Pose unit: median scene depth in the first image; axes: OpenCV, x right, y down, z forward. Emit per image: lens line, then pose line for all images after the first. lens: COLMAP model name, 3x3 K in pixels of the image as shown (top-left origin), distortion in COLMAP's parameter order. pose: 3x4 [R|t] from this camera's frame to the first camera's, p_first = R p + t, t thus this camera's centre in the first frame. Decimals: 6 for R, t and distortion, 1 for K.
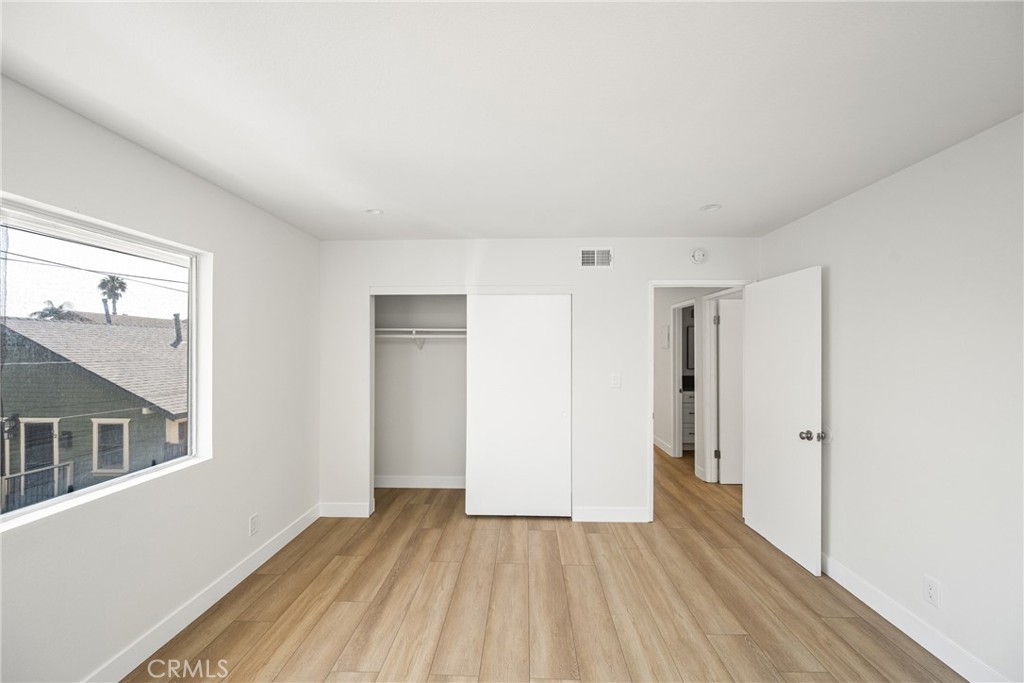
lens RADIAL K [[401.8, 0, 512.0], [0, 401.8, 341.5], [0, 0, 1]] dist [-0.001054, -0.000242]
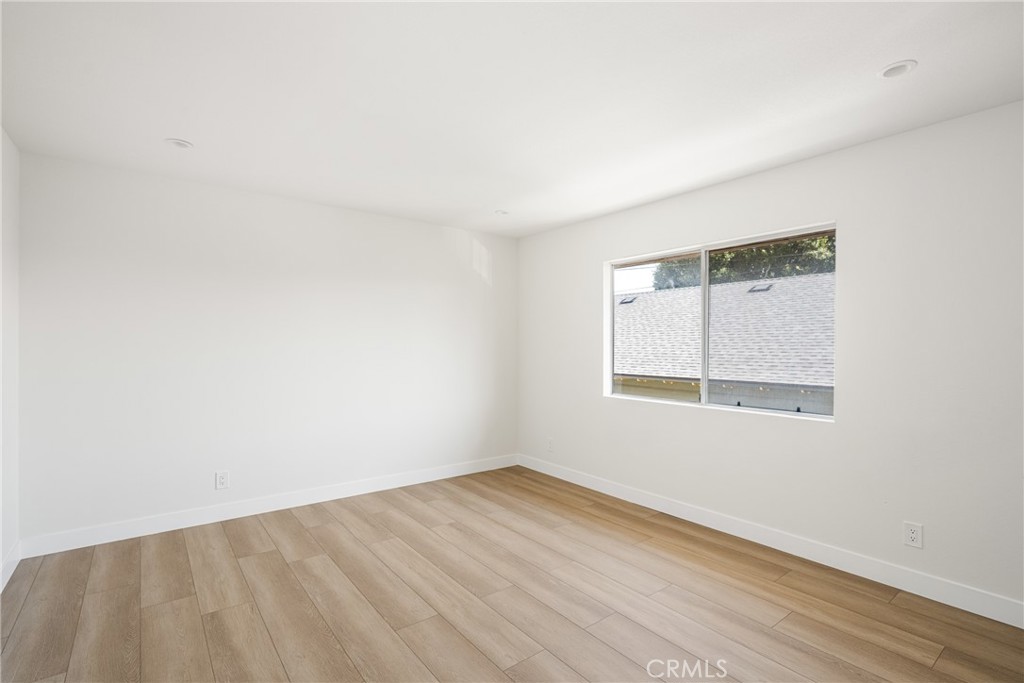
lens RADIAL K [[476.3, 0, 512.0], [0, 476.3, 341.5], [0, 0, 1]] dist [-0.004288, -0.000582]
pose [[-0.764649, -0.003621, -0.644437, 0.640483], [0.007050, 0.999877, -0.013983, 0.098896], [0.644408, -0.015235, -0.764530, 1.397544]]
